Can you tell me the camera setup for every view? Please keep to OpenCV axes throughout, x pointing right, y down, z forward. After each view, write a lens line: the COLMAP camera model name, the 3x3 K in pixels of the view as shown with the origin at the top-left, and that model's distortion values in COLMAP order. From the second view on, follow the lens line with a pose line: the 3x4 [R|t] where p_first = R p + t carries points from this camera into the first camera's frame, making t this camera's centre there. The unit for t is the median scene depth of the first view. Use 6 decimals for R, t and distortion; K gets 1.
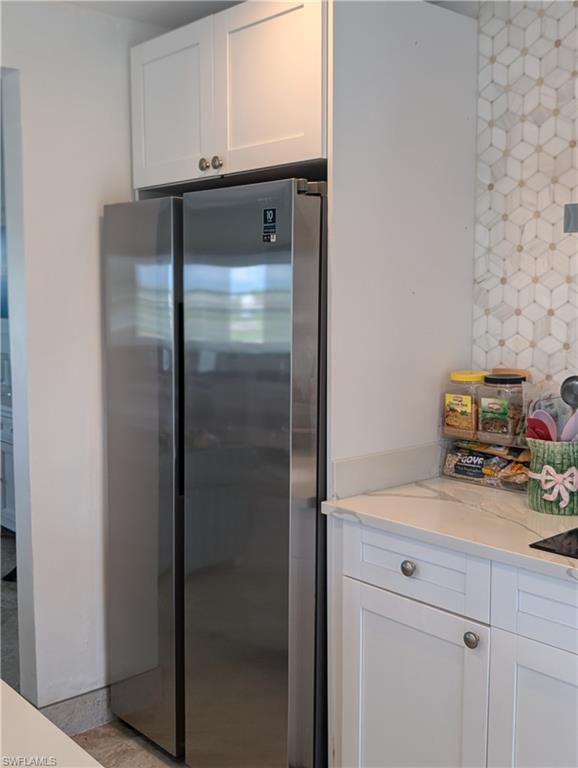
lens RADIAL K [[833.0, 0, 289.0], [0, 833.0, 384.0], [0, 0, 1]] dist [0.022455, -0.117222]
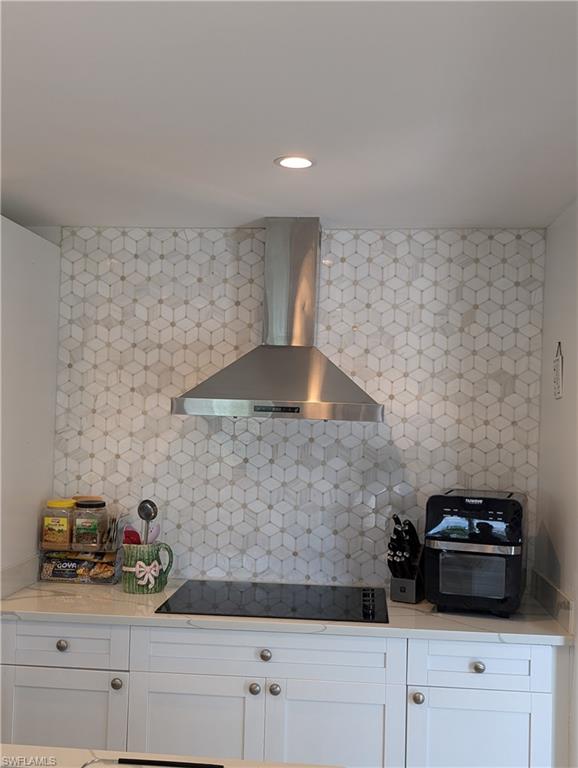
lens RADIAL K [[833.0, 0, 289.0], [0, 833.0, 384.0], [0, 0, 1]] dist [0.022455, -0.117222]
pose [[0.724221, 0.045679, 0.688054, -0.473587], [0.045800, 0.992414, -0.114093, -0.031134], [-0.688045, 0.114142, 0.716635, -0.261793]]
